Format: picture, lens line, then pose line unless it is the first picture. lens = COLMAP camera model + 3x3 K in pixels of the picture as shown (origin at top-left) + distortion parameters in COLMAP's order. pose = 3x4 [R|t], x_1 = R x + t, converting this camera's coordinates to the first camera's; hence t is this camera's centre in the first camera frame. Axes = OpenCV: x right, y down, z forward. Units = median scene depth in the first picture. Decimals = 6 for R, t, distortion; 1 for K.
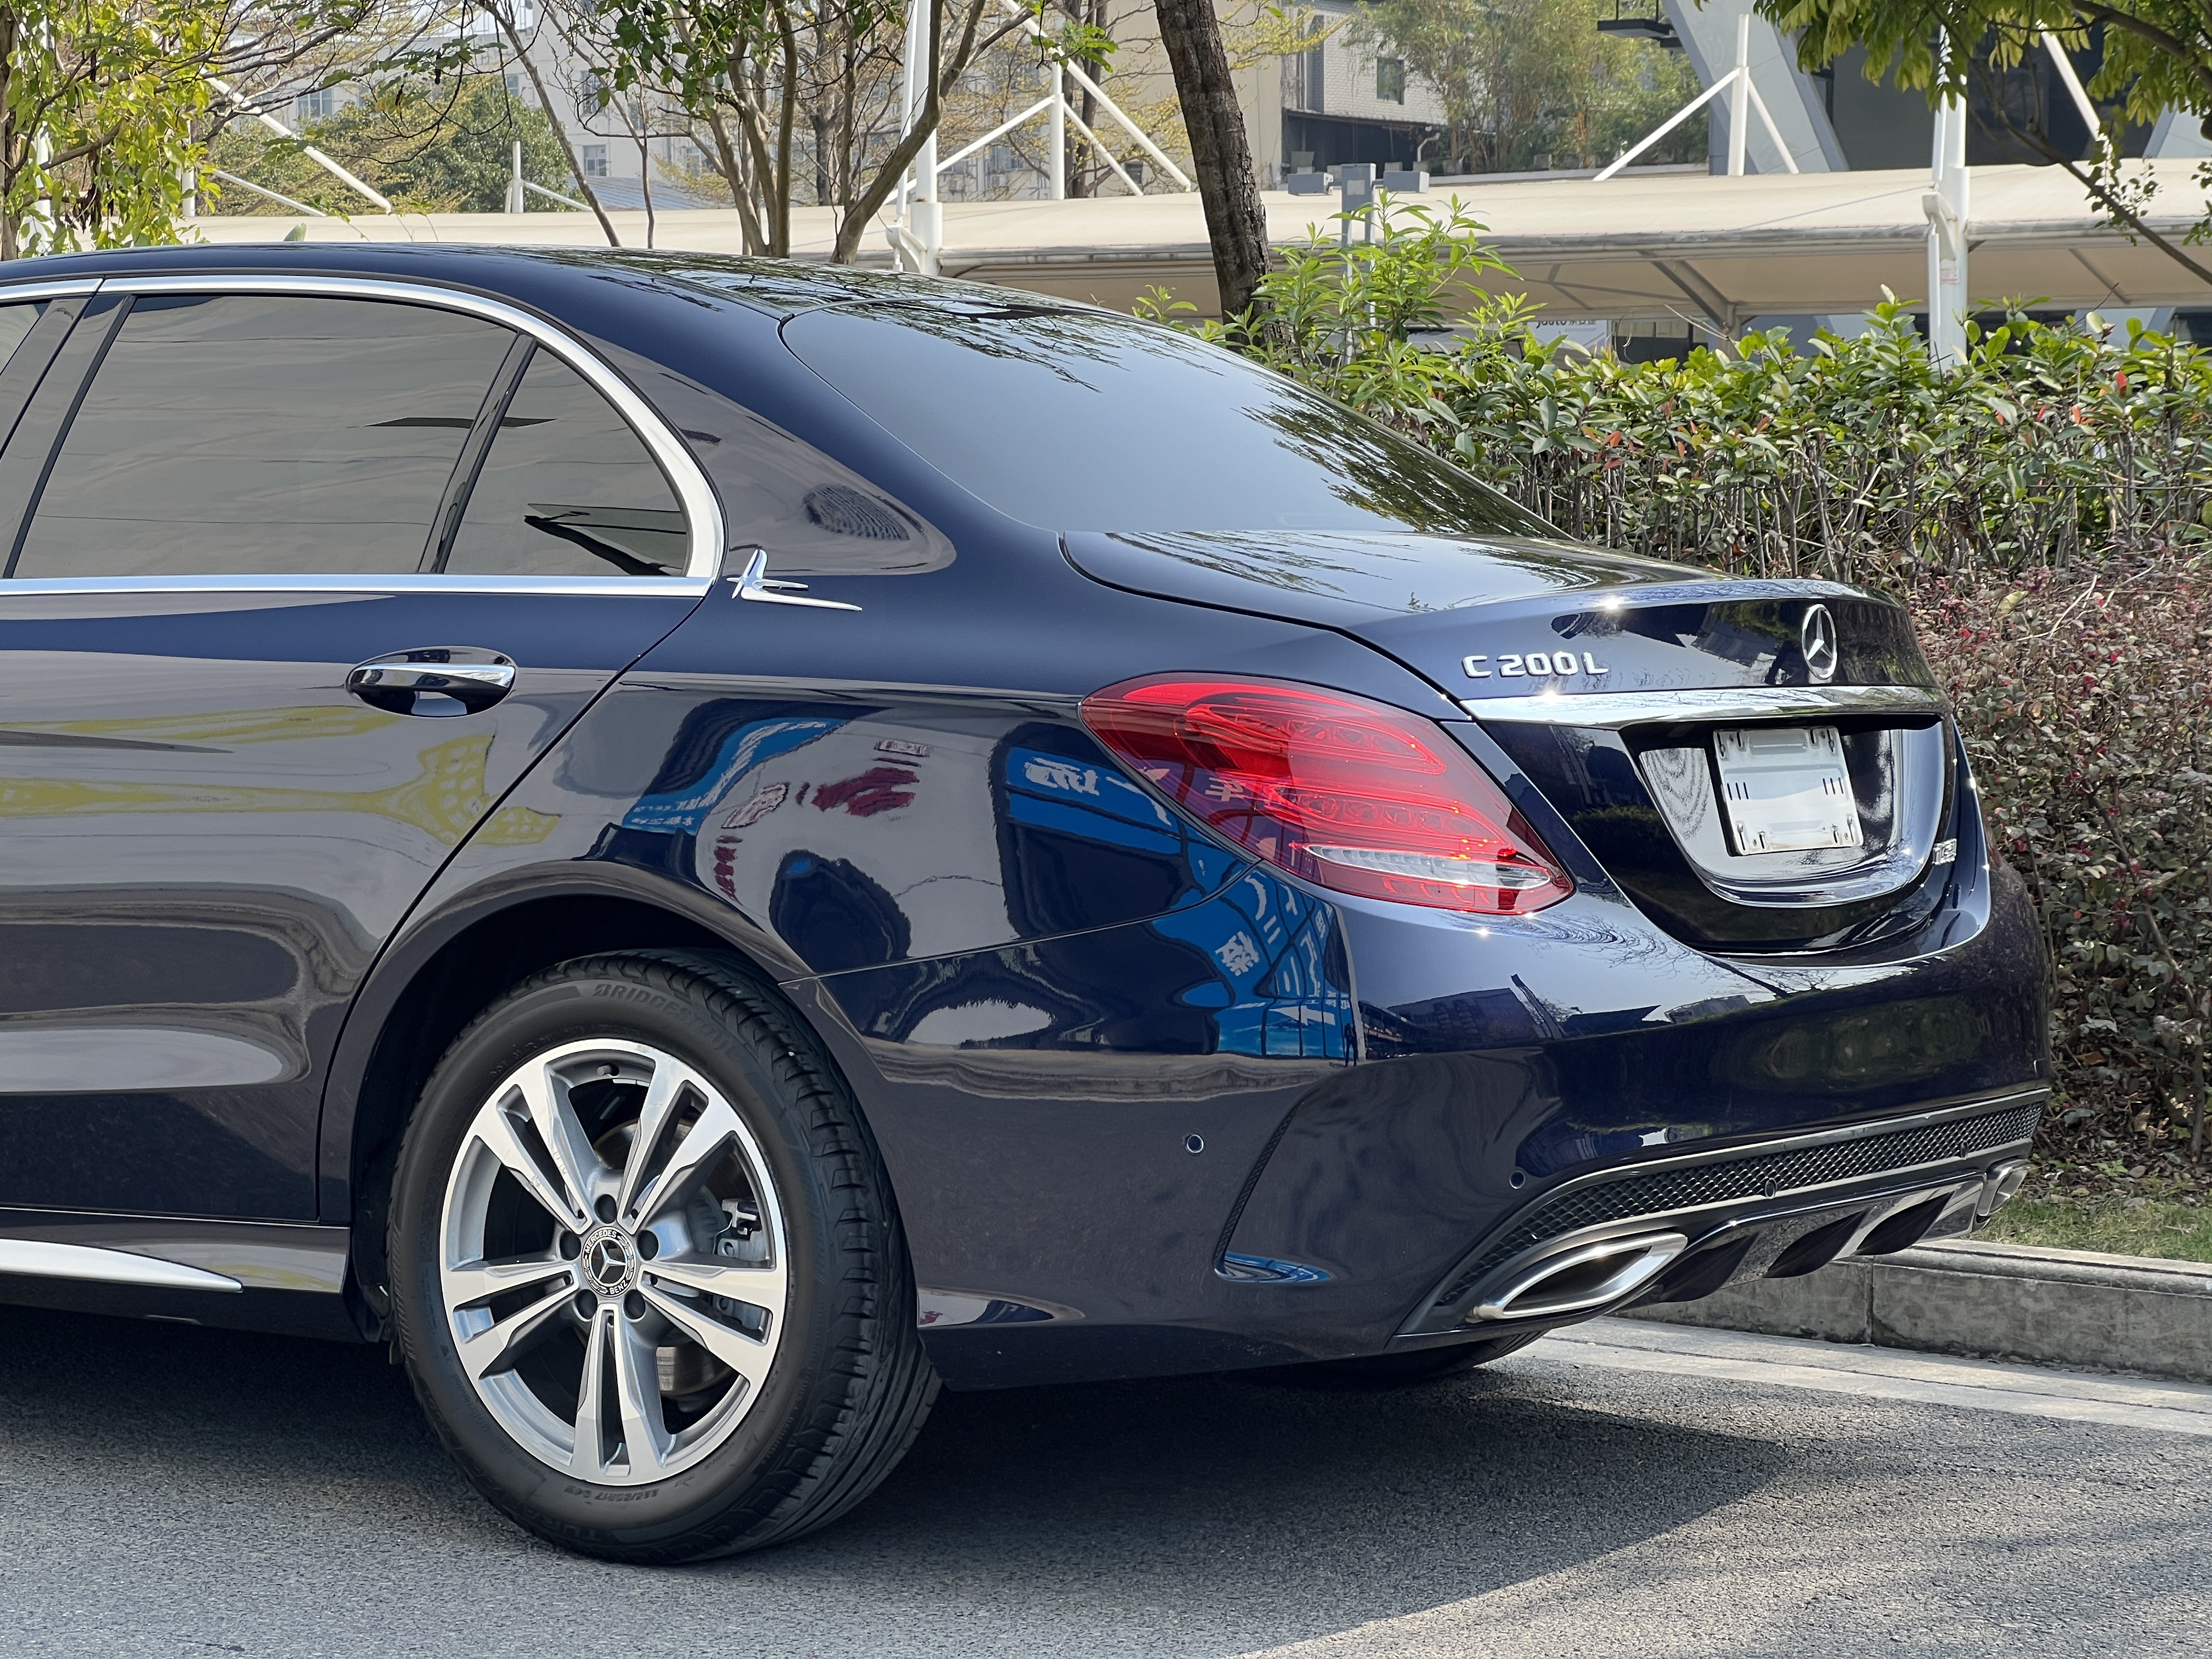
lens RADIAL K [[4907.2, 0, 1200.1], [0, 4907.2, 839.6], [0, 0, 1]] dist [0.036865, 0.000000]
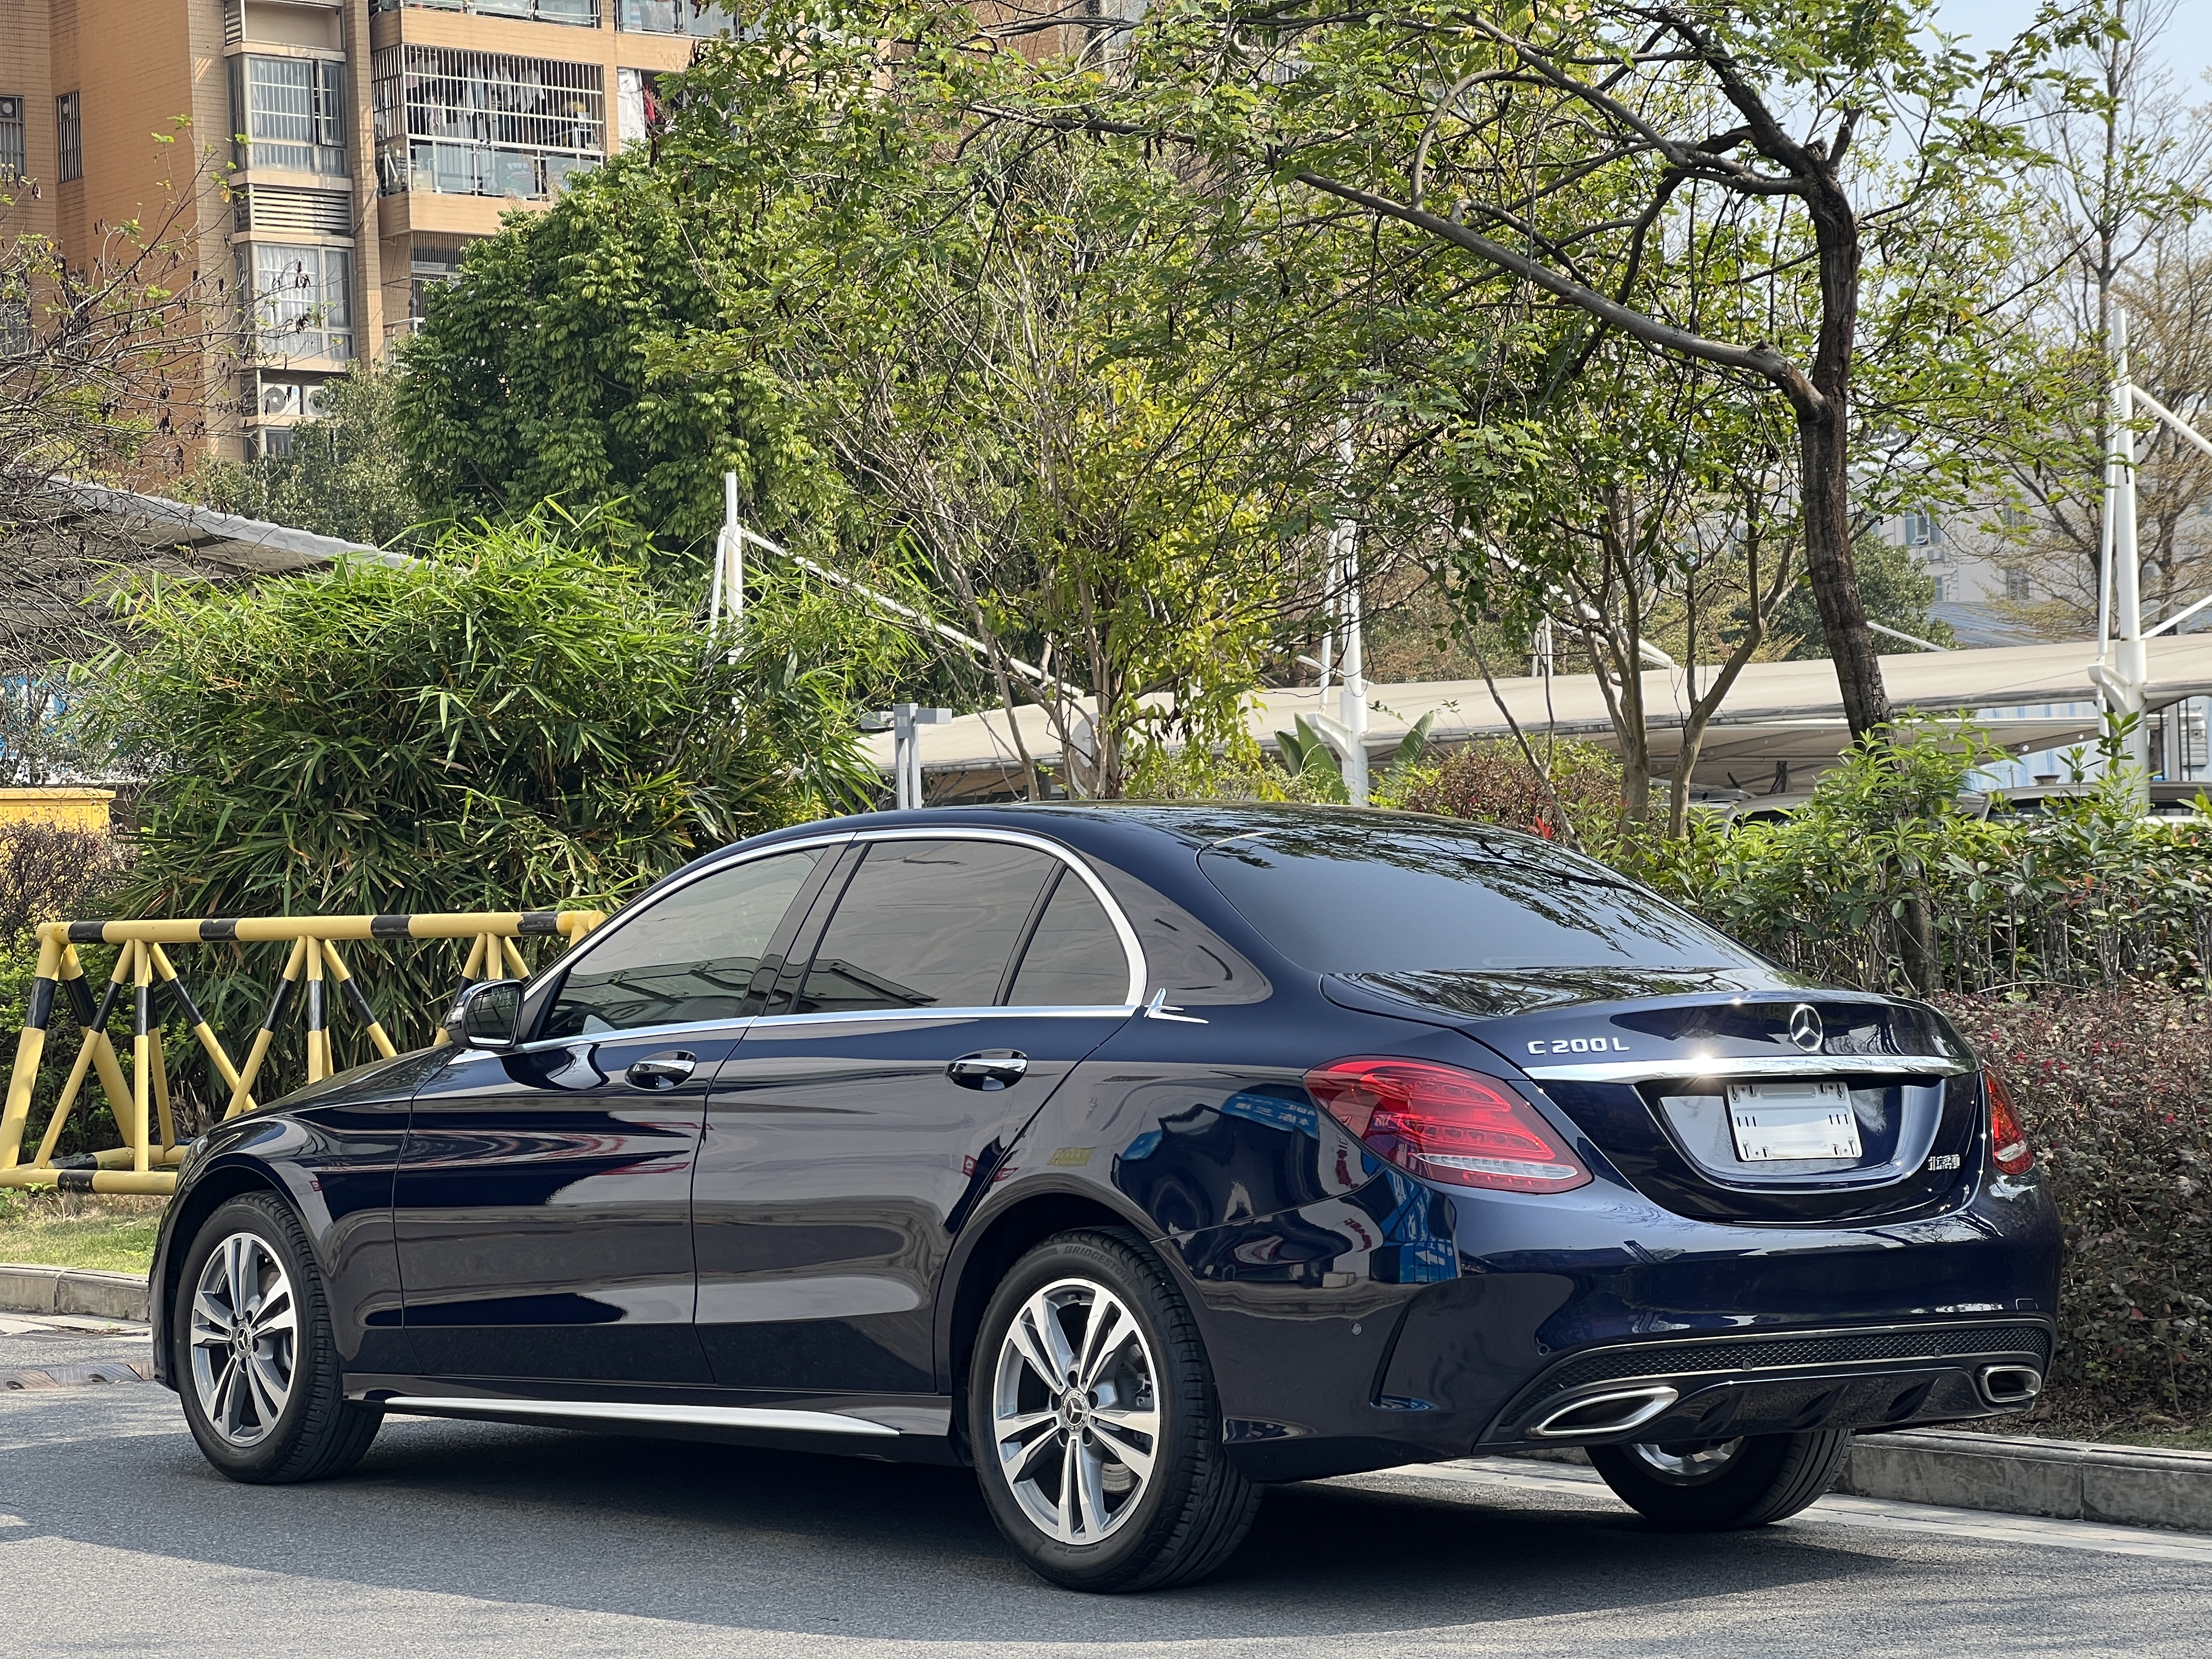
lens RADIAL K [[4907.2, 0, 1095.2], [0, 4907.2, 827.5], [0, 0, 1]] dist [0.036865, 0.000000]
pose [[0.951853, -0.034657, -0.304591, 0.406049], [0.007641, 0.995963, -0.089444, 0.036944], [0.306461, 0.082810, 0.948274, -0.614529]]
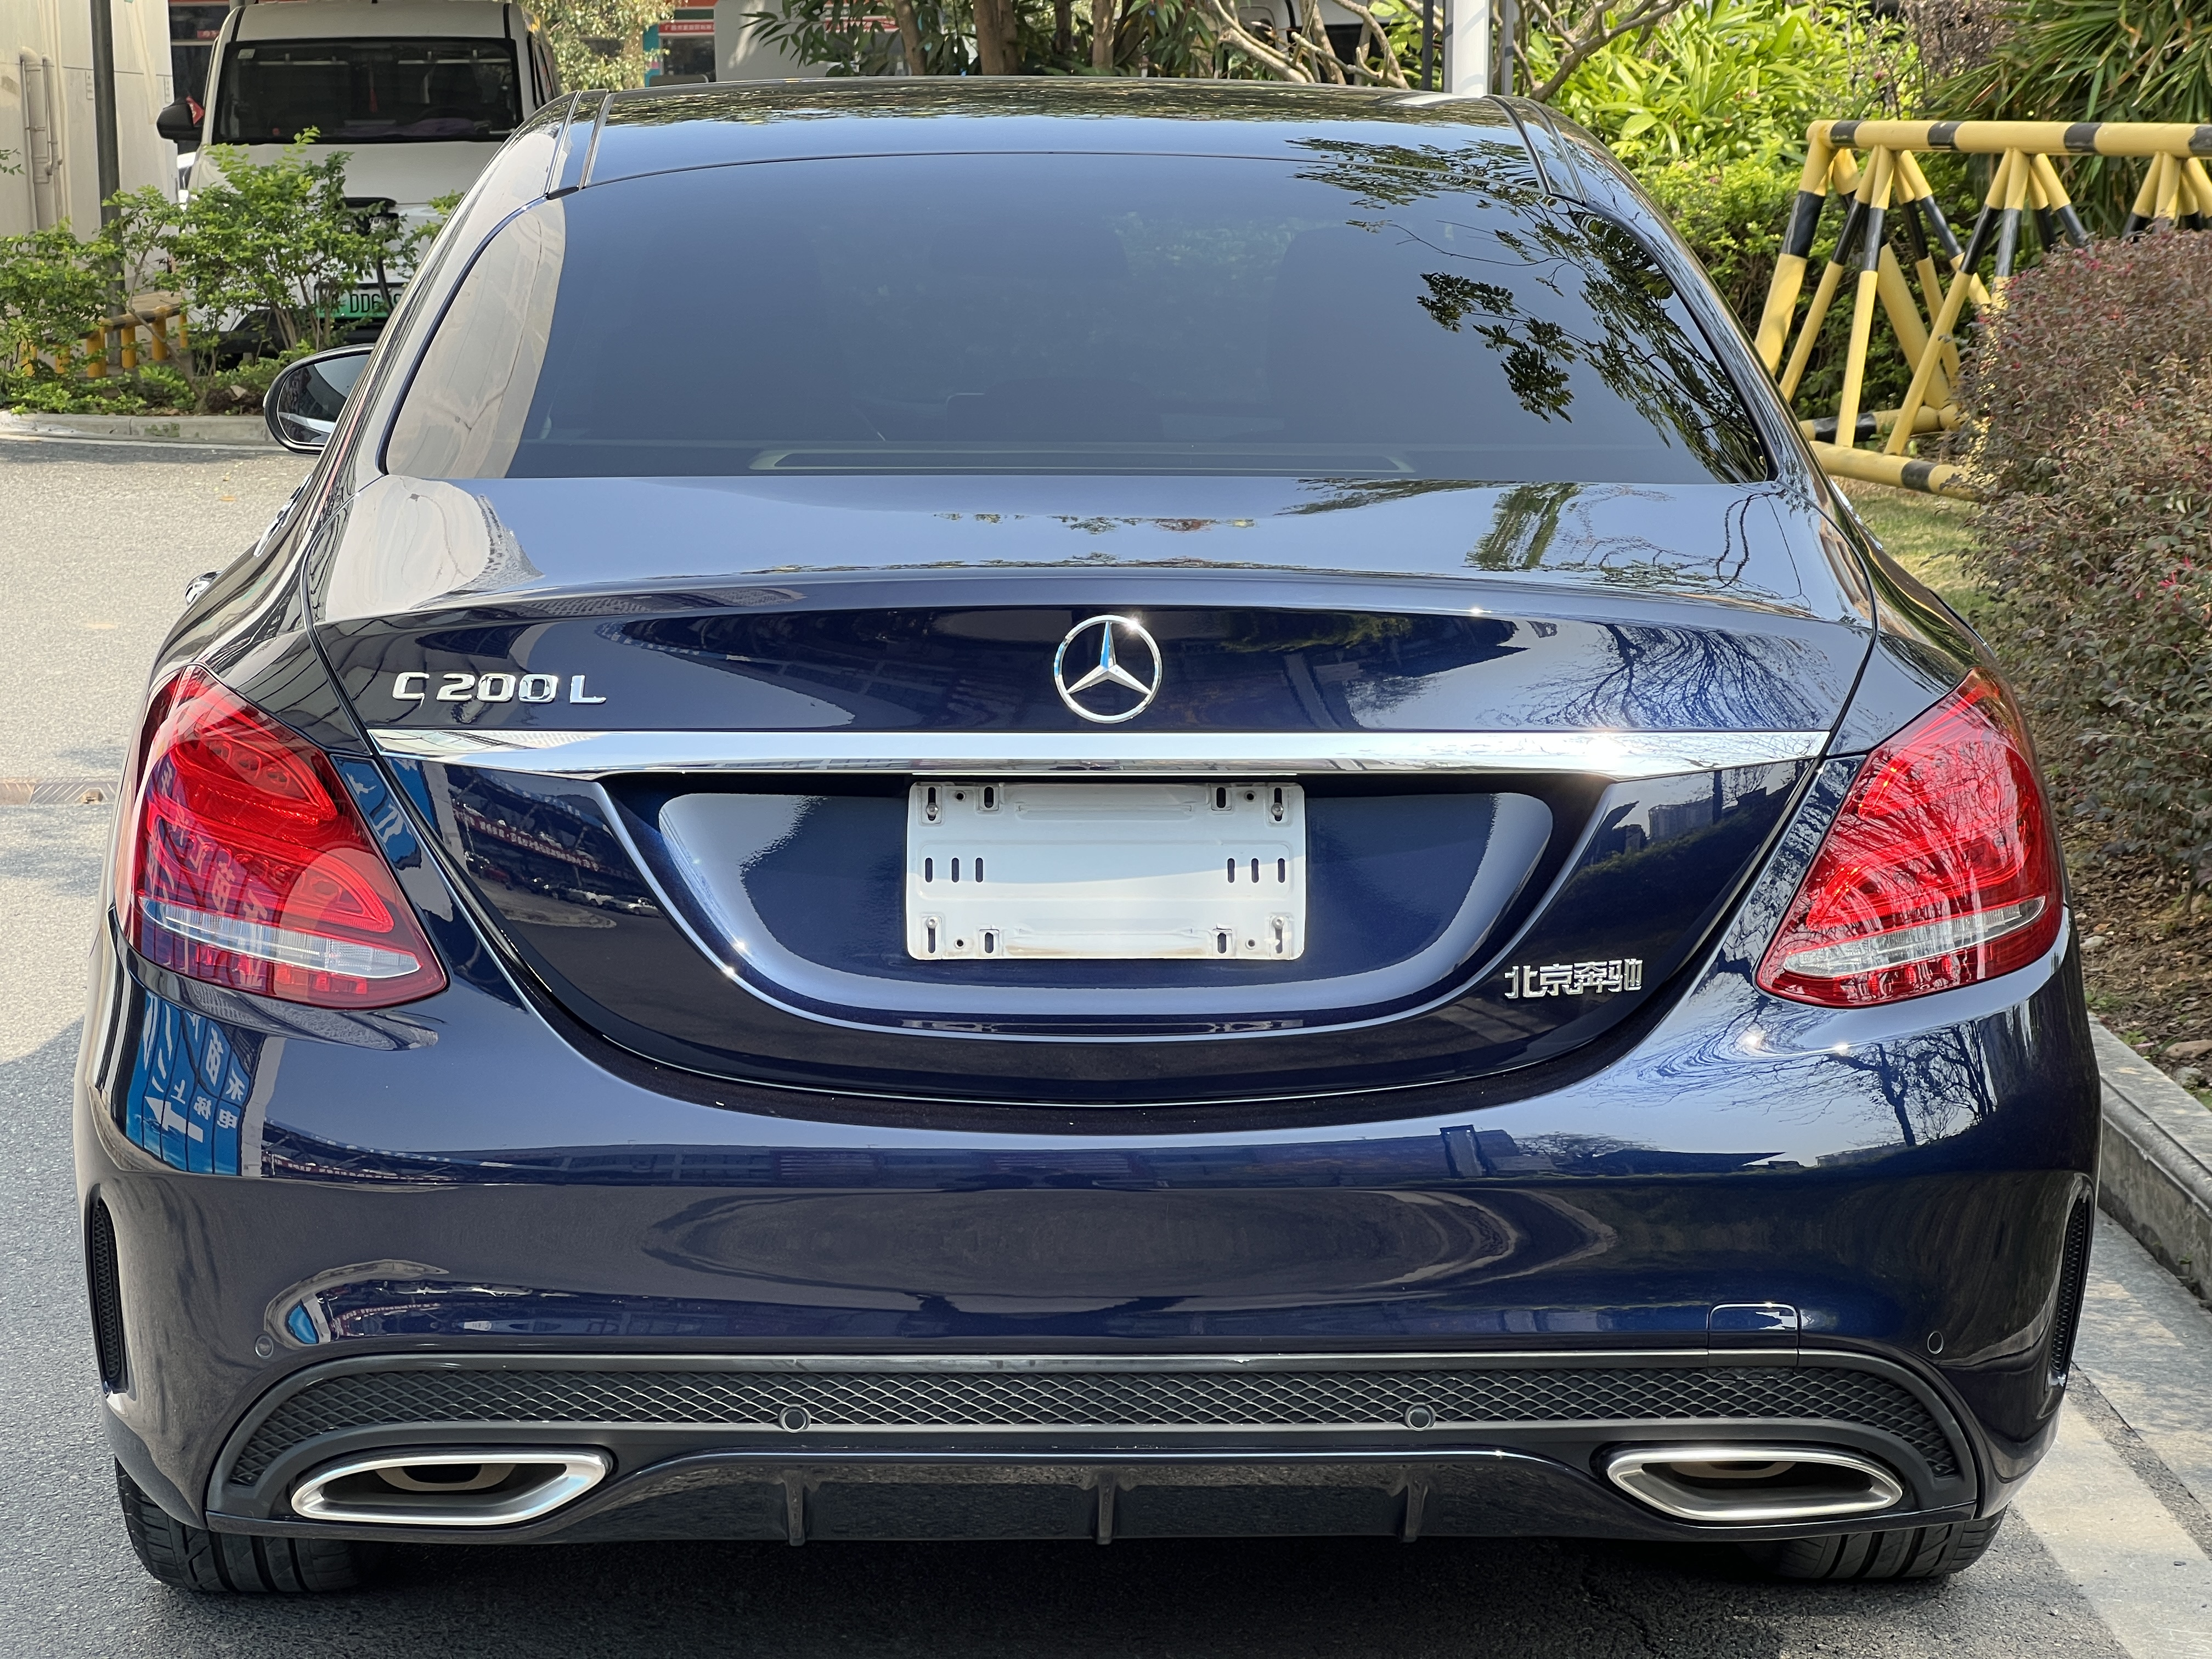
lens RADIAL K [[4907.2, 0, 1108.7], [0, 4907.2, 836.1], [0, 0, 1]] dist [0.036865, 0.000000]
pose [[0.589735, 0.105334, -0.800698, 0.709956], [-0.039201, 0.994023, 0.101893, -0.090553], [0.806645, -0.028701, 0.590339, 0.598451]]
